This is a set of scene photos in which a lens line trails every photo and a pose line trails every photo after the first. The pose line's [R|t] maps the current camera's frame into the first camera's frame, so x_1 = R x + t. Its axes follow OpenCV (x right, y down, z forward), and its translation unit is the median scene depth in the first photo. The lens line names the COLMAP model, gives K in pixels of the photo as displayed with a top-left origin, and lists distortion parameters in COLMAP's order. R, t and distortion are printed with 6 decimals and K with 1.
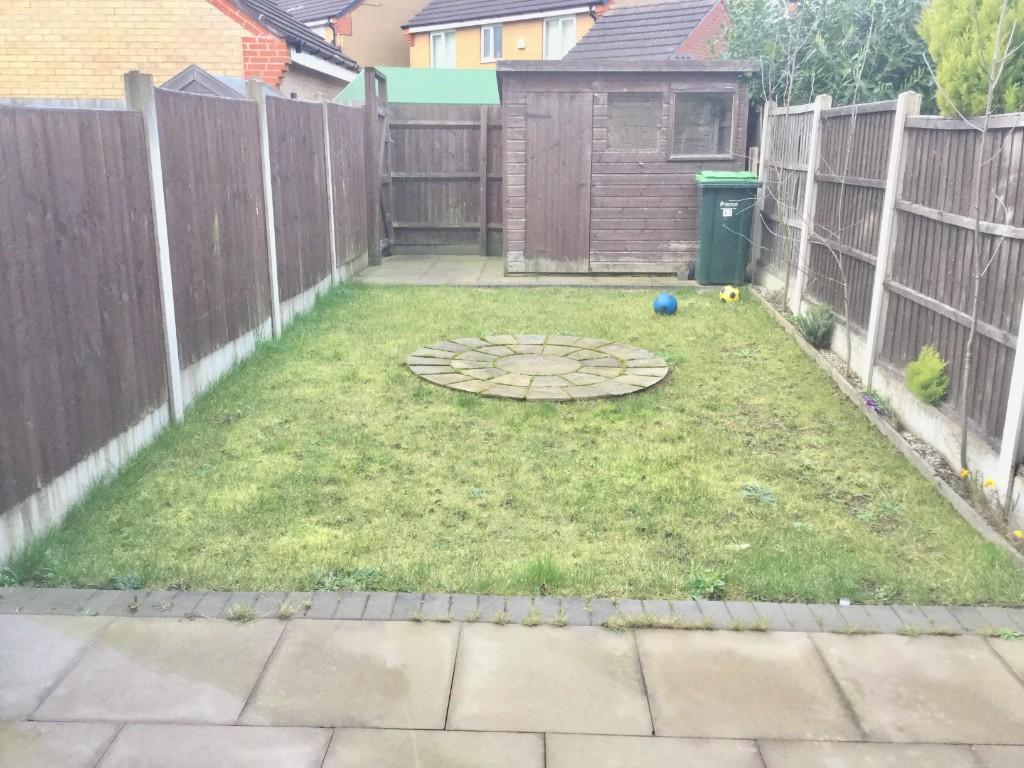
lens RADIAL K [[935.1, 0, 509.7], [0, 935.1, 379.5], [0, 0, 1]] dist [0.139476, 0.000000]
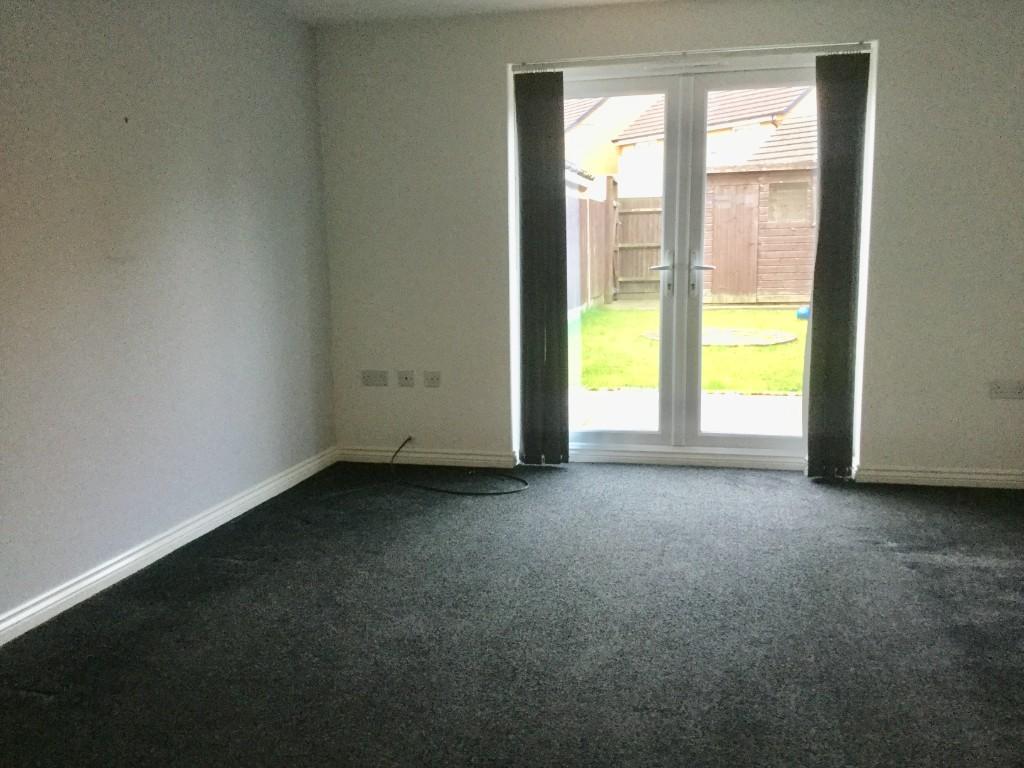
lens RADIAL K [[935.1, 0, 508.8], [0, 935.1, 390.9], [0, 0, 1]] dist [0.139476, 0.000000]
pose [[0.979905, 0.004862, -0.199406, -0.000156], [-0.022368, 0.996076, -0.085633, 0.160921], [0.198208, 0.088372, 0.976168, -0.518755]]
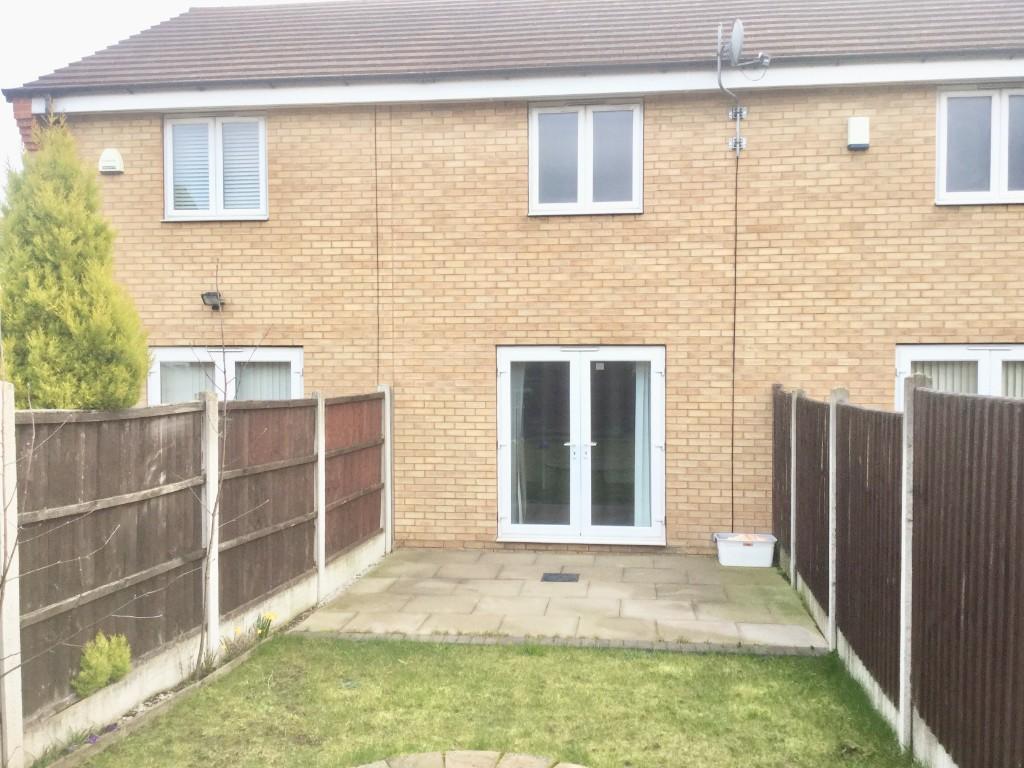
lens RADIAL K [[935.1, 0, 511.5], [0, 935.1, 385.2], [0, 0, 1]] dist [0.139476, 0.000000]
pose [[-0.994632, -0.006588, 0.103266, -0.037694], [0.020297, 0.966162, 0.257138, -0.250420], [-0.101465, 0.257853, -0.960841, 0.877993]]
